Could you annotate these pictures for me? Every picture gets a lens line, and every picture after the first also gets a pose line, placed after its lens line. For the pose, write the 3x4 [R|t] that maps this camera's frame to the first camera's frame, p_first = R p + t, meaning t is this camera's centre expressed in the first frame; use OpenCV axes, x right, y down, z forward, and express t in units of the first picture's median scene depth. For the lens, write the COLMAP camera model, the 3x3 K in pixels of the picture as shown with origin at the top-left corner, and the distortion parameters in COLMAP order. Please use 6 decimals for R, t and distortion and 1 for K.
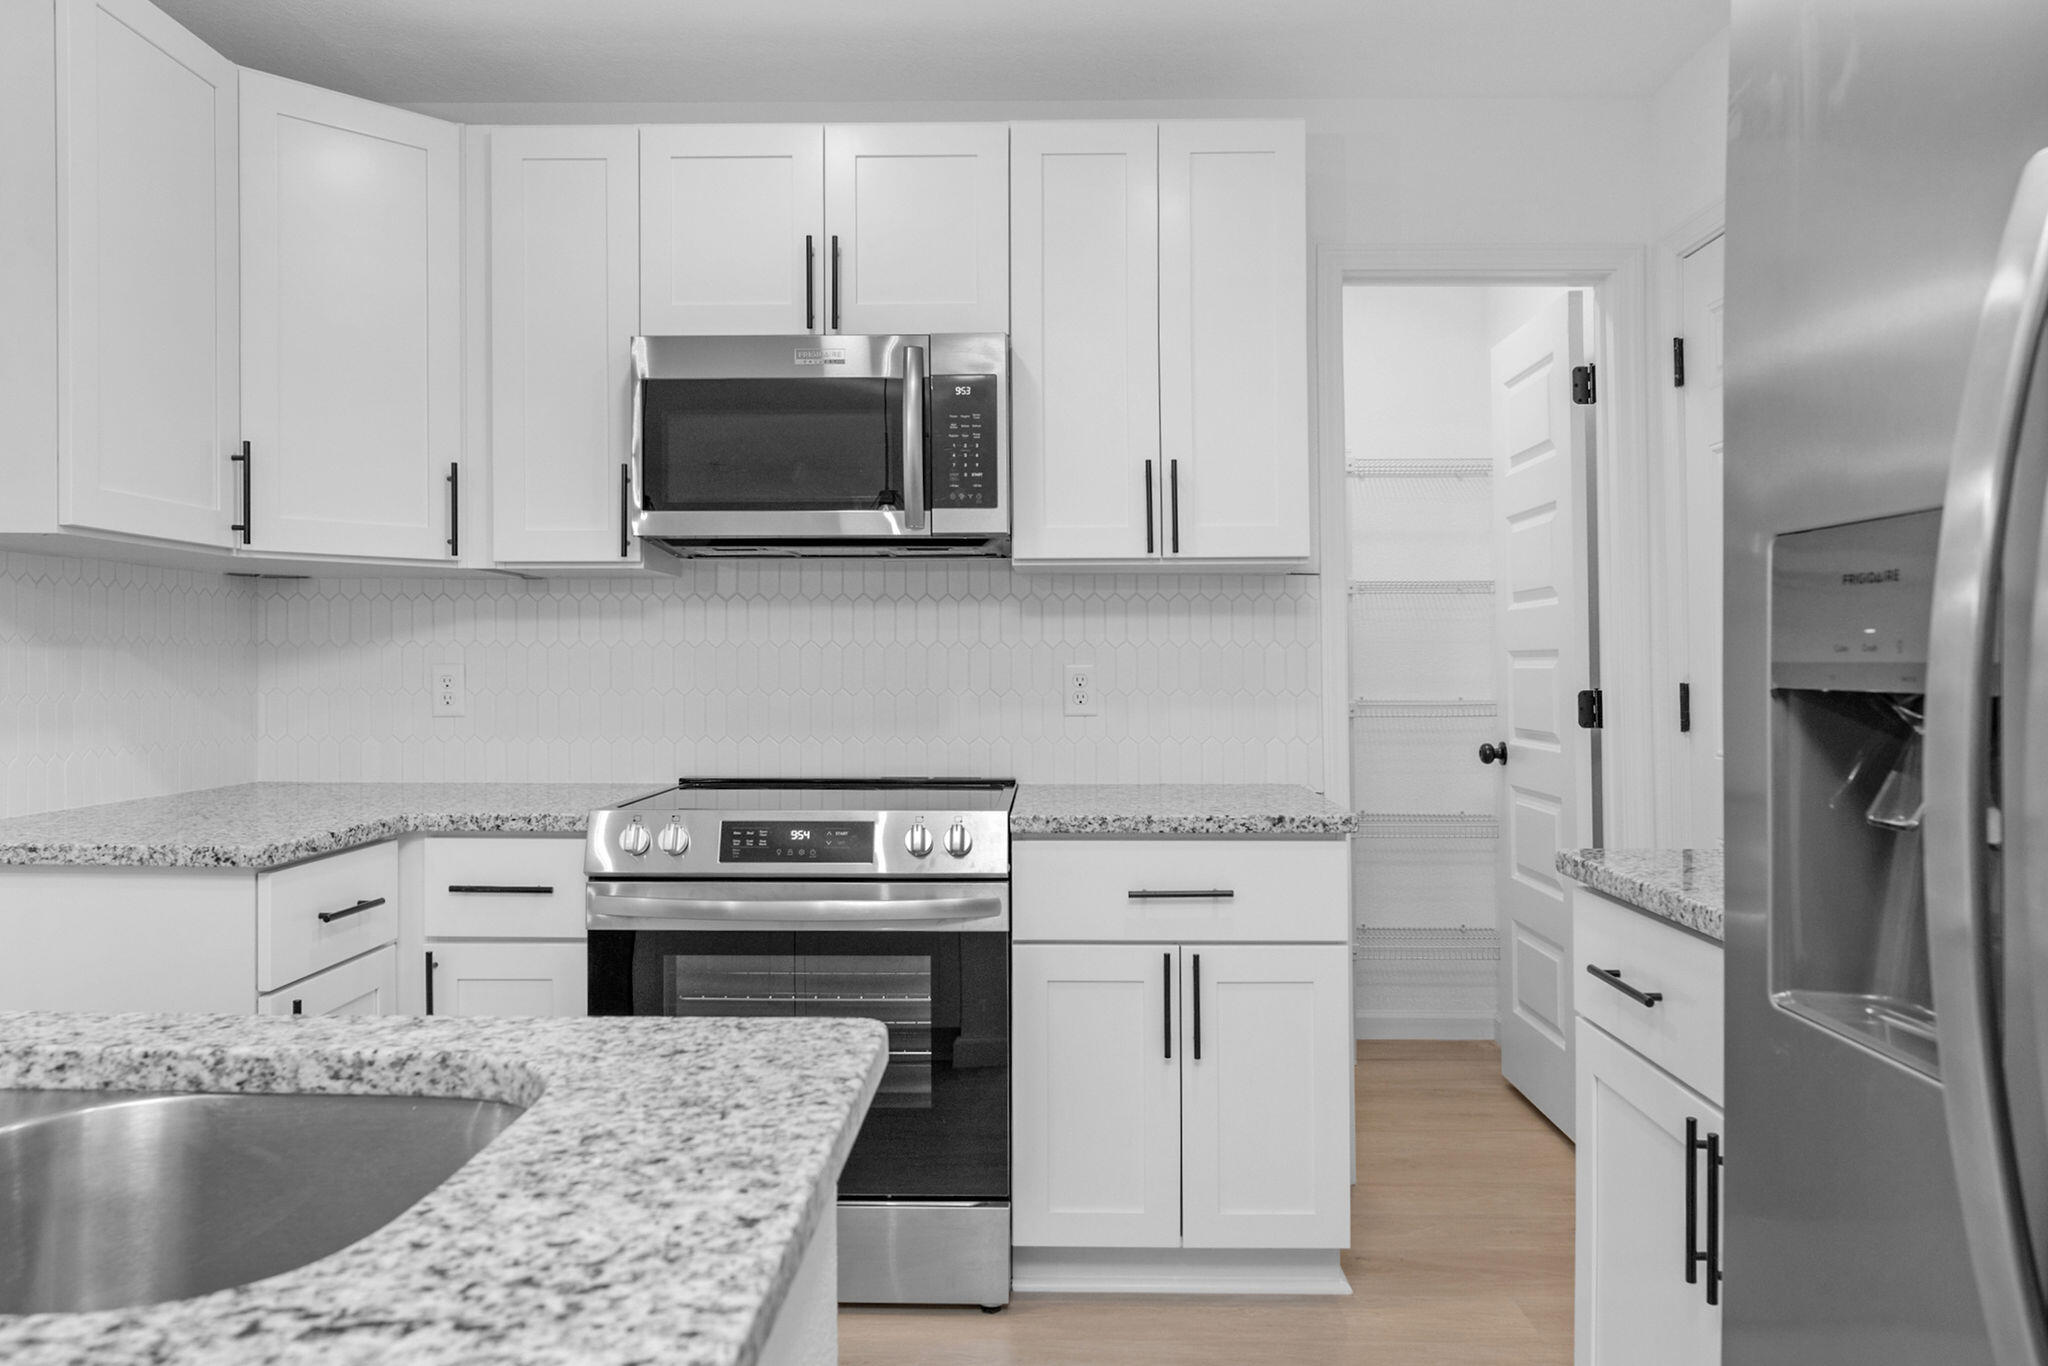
lens RADIAL K [[1369.9, 0, 1073.4], [0, 1369.9, 675.6], [0, 0, 1]] dist [-0.008263, -0.043349]
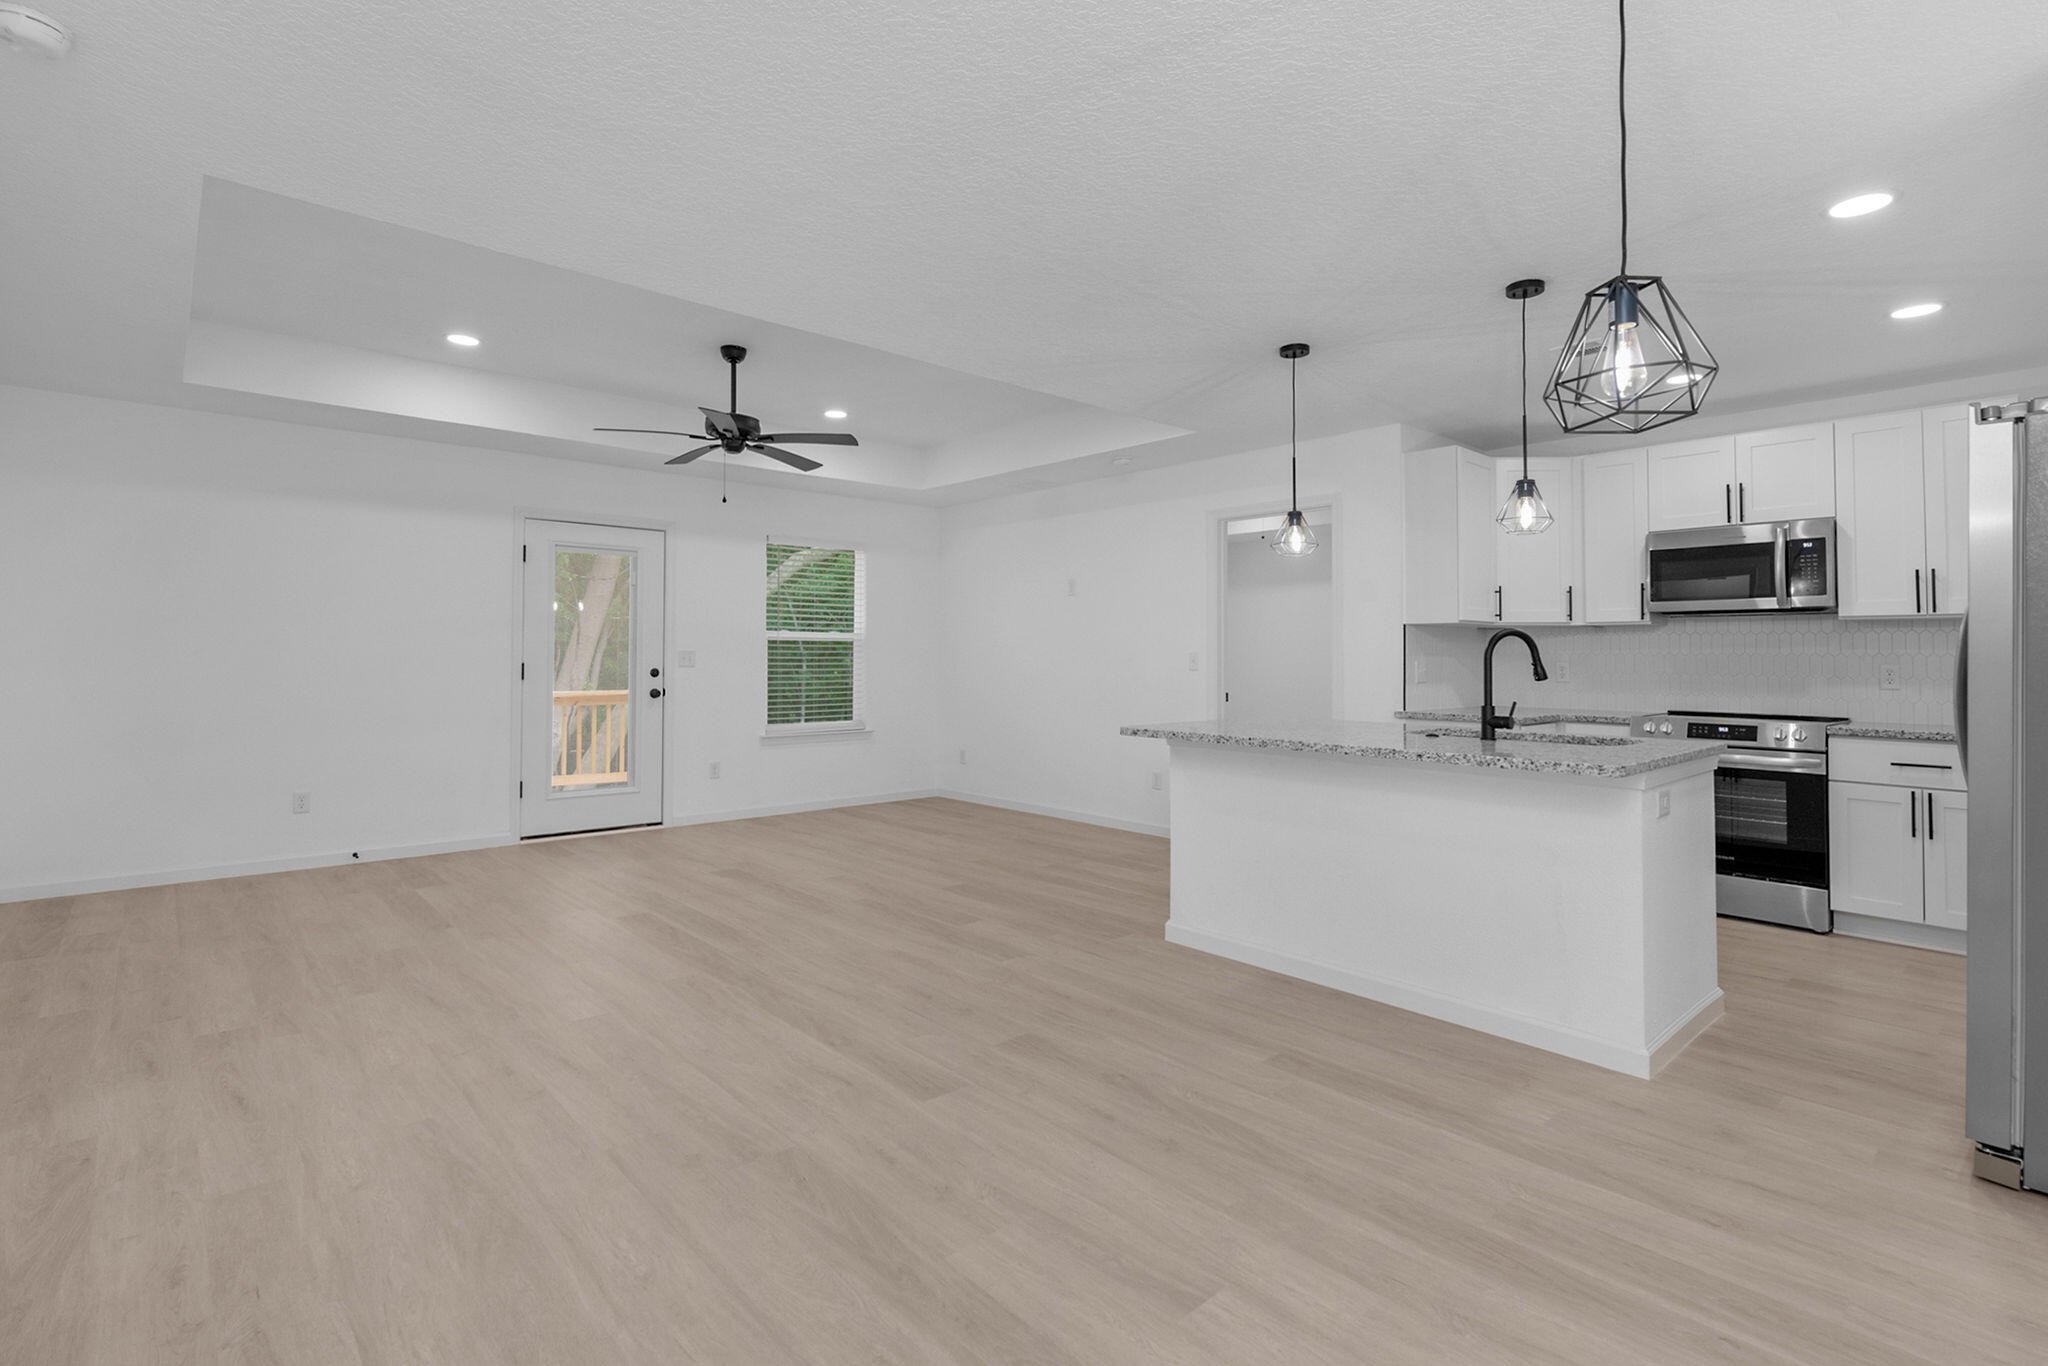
lens RADIAL K [[995.8, 0, 1030.8], [0, 995.8, 635.1], [0, 0, 1]] dist [-0.002872, -0.000765]
pose [[0.667836, -0.011771, -0.744215, 0.308388], [-0.011947, 0.999577, -0.026531, 0.004792], [0.744213, 0.026610, 0.667412, -1.157491]]
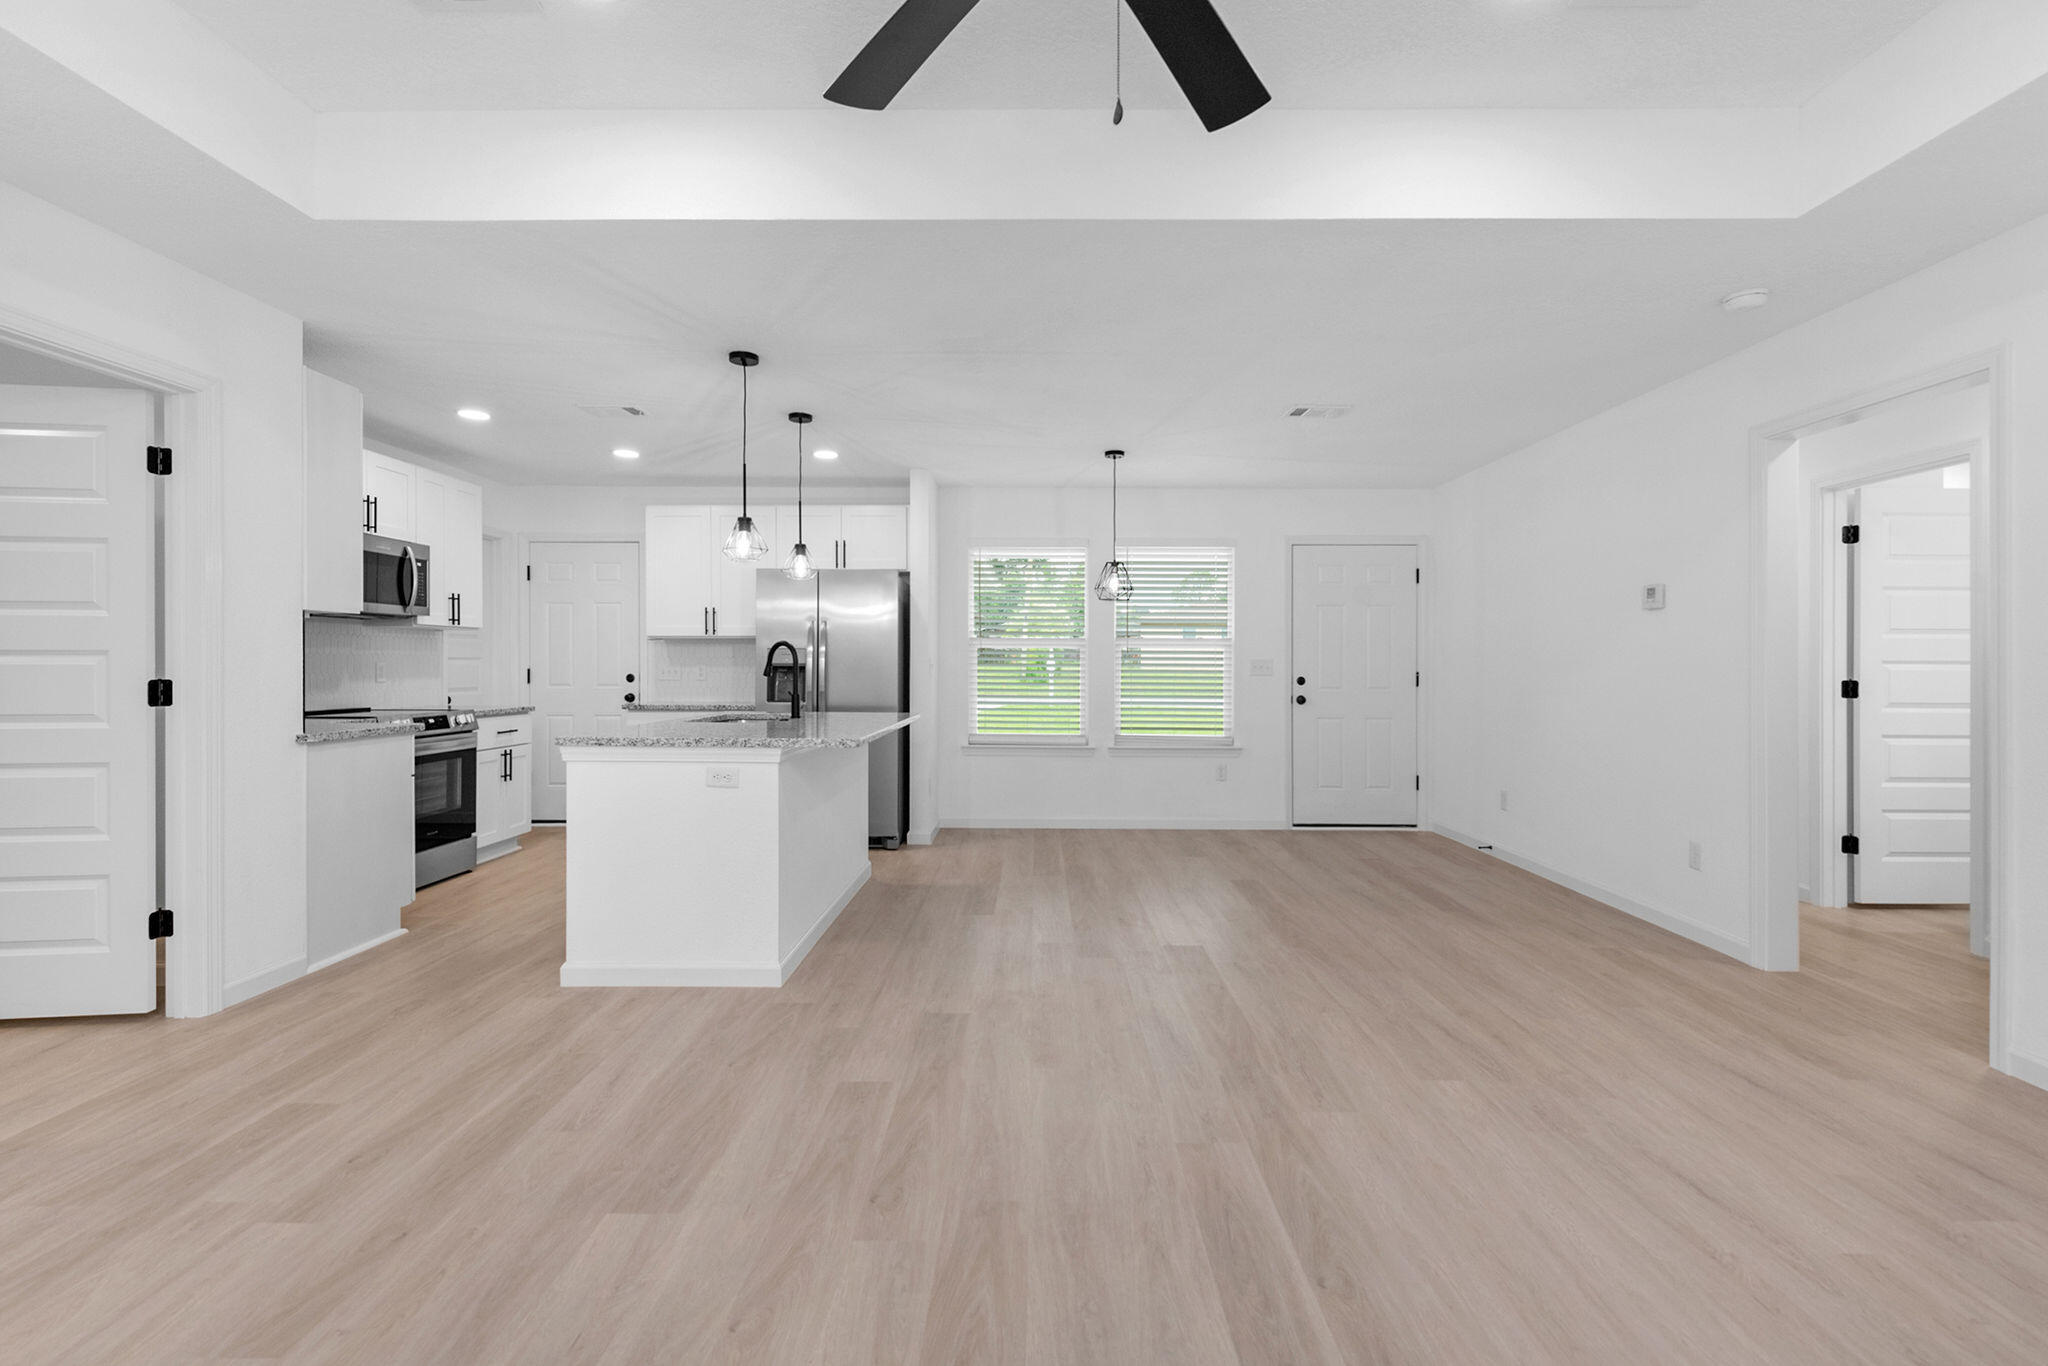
lens RADIAL K [[969.5, 0, 962.8], [0, 969.5, 670.4], [0, 0, 1]] dist [0.003770, 0.000605]
pose [[0.041842, -0.004409, 0.999115, -2.126061], [0.002356, 0.999988, 0.004314, 0.001771], [-0.999121, 0.002174, 0.041852, -0.199648]]
